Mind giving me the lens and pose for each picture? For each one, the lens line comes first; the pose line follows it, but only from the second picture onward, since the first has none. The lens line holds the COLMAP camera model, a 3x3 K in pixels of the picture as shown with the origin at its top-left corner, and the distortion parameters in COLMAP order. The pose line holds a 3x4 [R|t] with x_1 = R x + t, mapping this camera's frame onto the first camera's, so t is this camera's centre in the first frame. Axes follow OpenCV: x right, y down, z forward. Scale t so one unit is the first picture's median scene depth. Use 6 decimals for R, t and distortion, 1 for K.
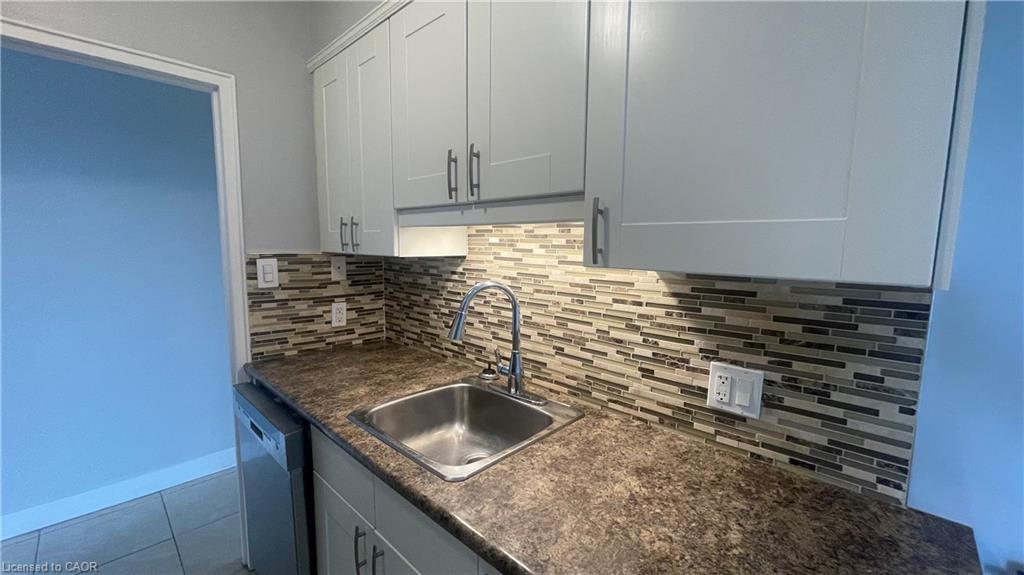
lens RADIAL K [[414.4, 0, 507.7], [0, 414.4, 289.9], [0, 0, 1]] dist [-0.002726, -0.000111]
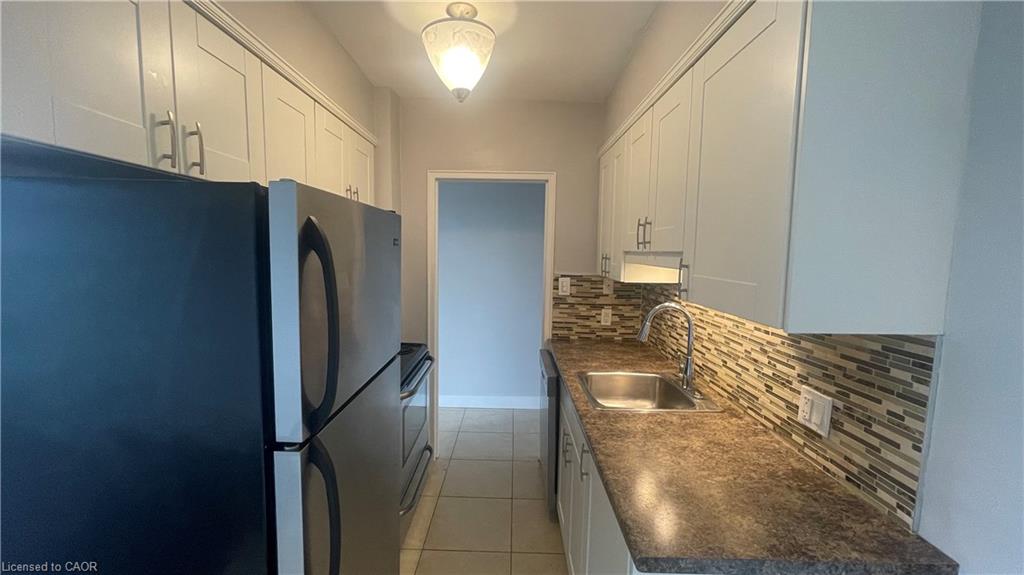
lens RADIAL K [[414.4, 0, 507.7], [0, 414.4, 289.9], [0, 0, 1]] dist [-0.002726, -0.000111]
pose [[0.689361, 0.072010, -0.720830, 0.670111], [-0.090122, 0.995842, 0.013296, -0.041404], [0.718790, 0.055797, 0.692984, -0.445110]]
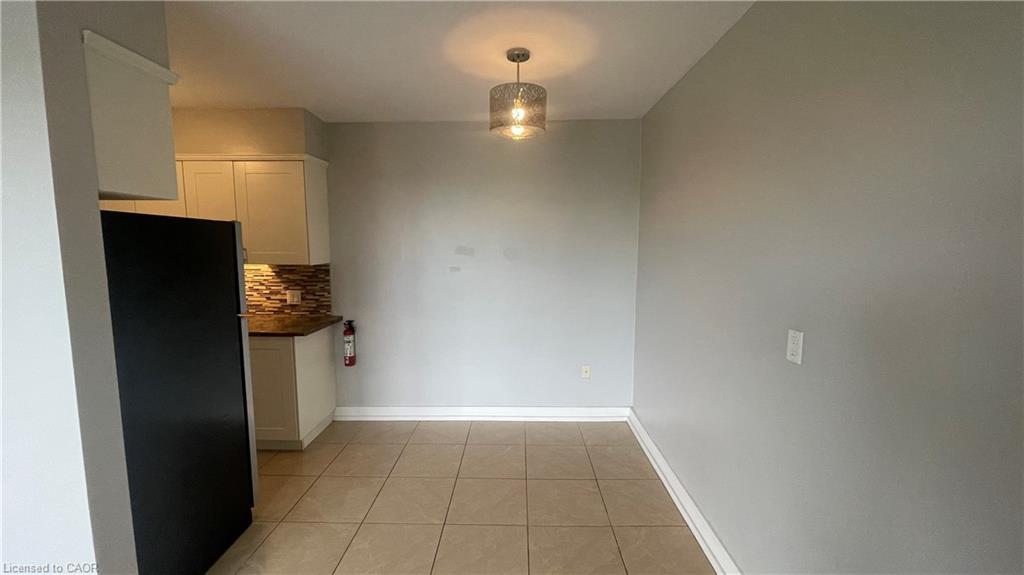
lens RADIAL K [[414.4, 0, 507.7], [0, 414.4, 289.9], [0, 0, 1]] dist [-0.002726, -0.000111]
pose [[0.732431, -0.080572, 0.676057, -0.425646], [0.082068, 0.996181, 0.029813, 0.191211], [-0.675877, 0.033647, 0.736246, -2.426647]]
